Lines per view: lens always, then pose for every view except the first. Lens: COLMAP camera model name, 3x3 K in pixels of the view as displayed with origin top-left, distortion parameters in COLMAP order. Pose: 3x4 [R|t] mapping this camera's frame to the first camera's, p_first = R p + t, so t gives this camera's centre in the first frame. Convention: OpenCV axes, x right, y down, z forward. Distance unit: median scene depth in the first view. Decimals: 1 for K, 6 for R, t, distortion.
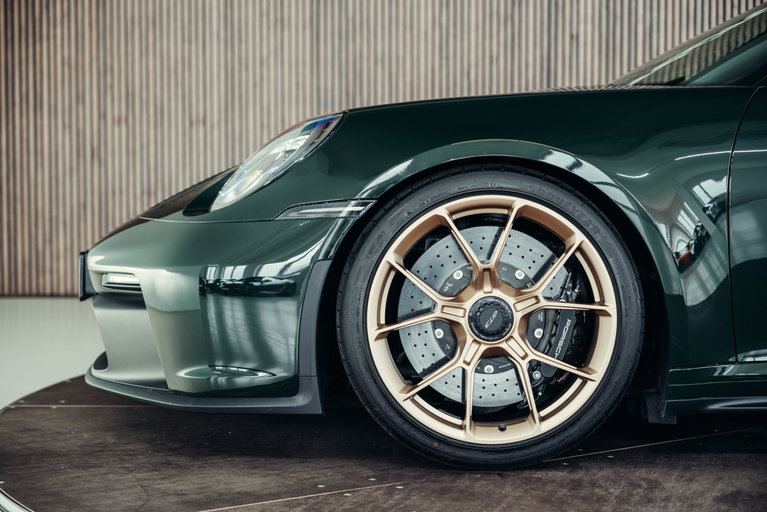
lens RADIAL K [[1407.1, 0, 383.5], [0, 1407.1, 256.0], [0, 0, 1]] dist [0.027070, -0.014755]
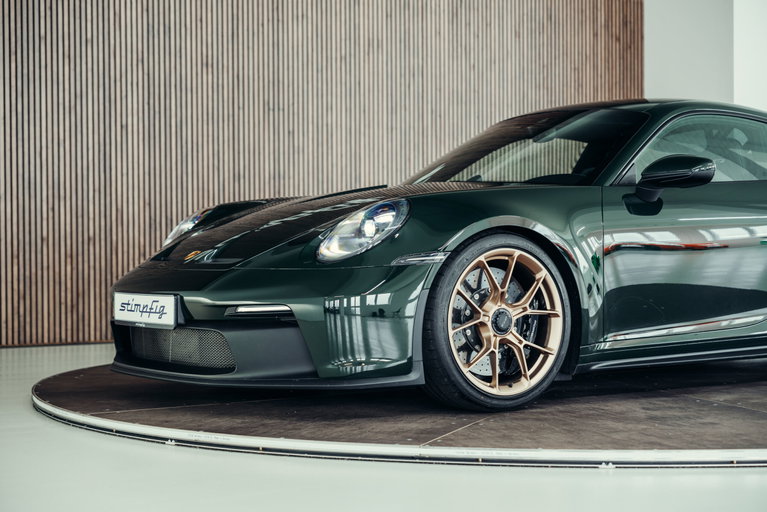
lens RADIAL K [[1407.1, 0, 383.5], [0, 1407.1, 256.0], [0, 0, 1]] dist [0.027070, -0.014755]
pose [[0.828290, -0.012371, 0.560162, -0.989708], [0.039471, 0.998561, -0.036312, 0.021861], [-0.558907, 0.052187, 0.827587, -0.324898]]
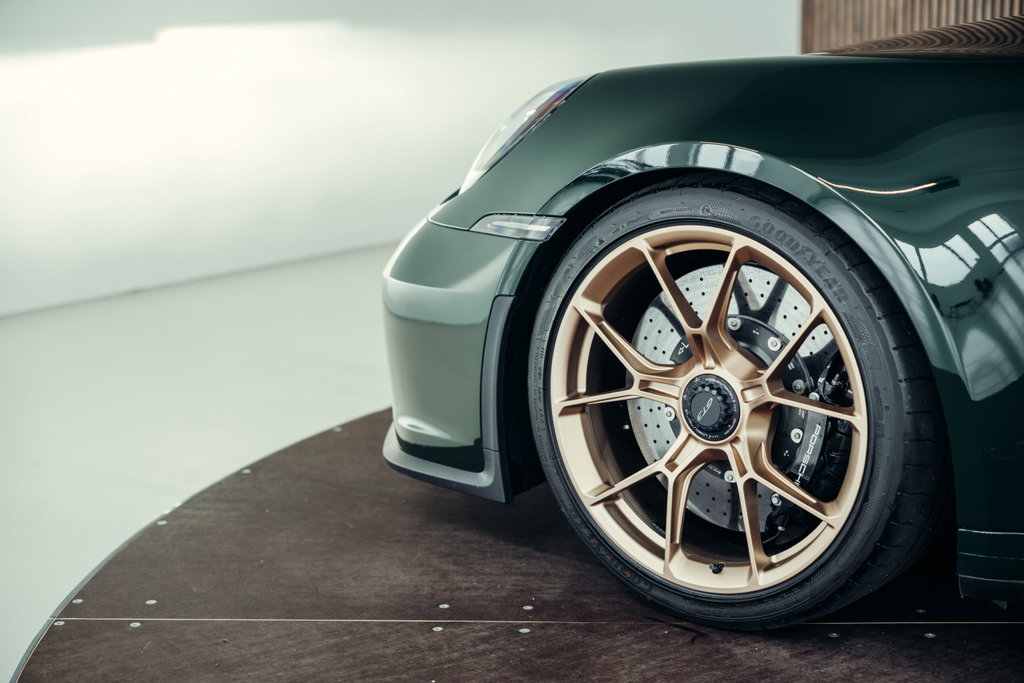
lens RADIAL K [[1878.6, 0, 512.0], [0, 1878.6, 341.5], [0, 0, 1]] dist [0.027070, -0.014755]
pose [[0.783766, 0.121798, -0.608997, 0.543769], [-0.023907, 0.985771, 0.166384, -0.133024], [0.620597, -0.115847, 0.775525, 0.252196]]
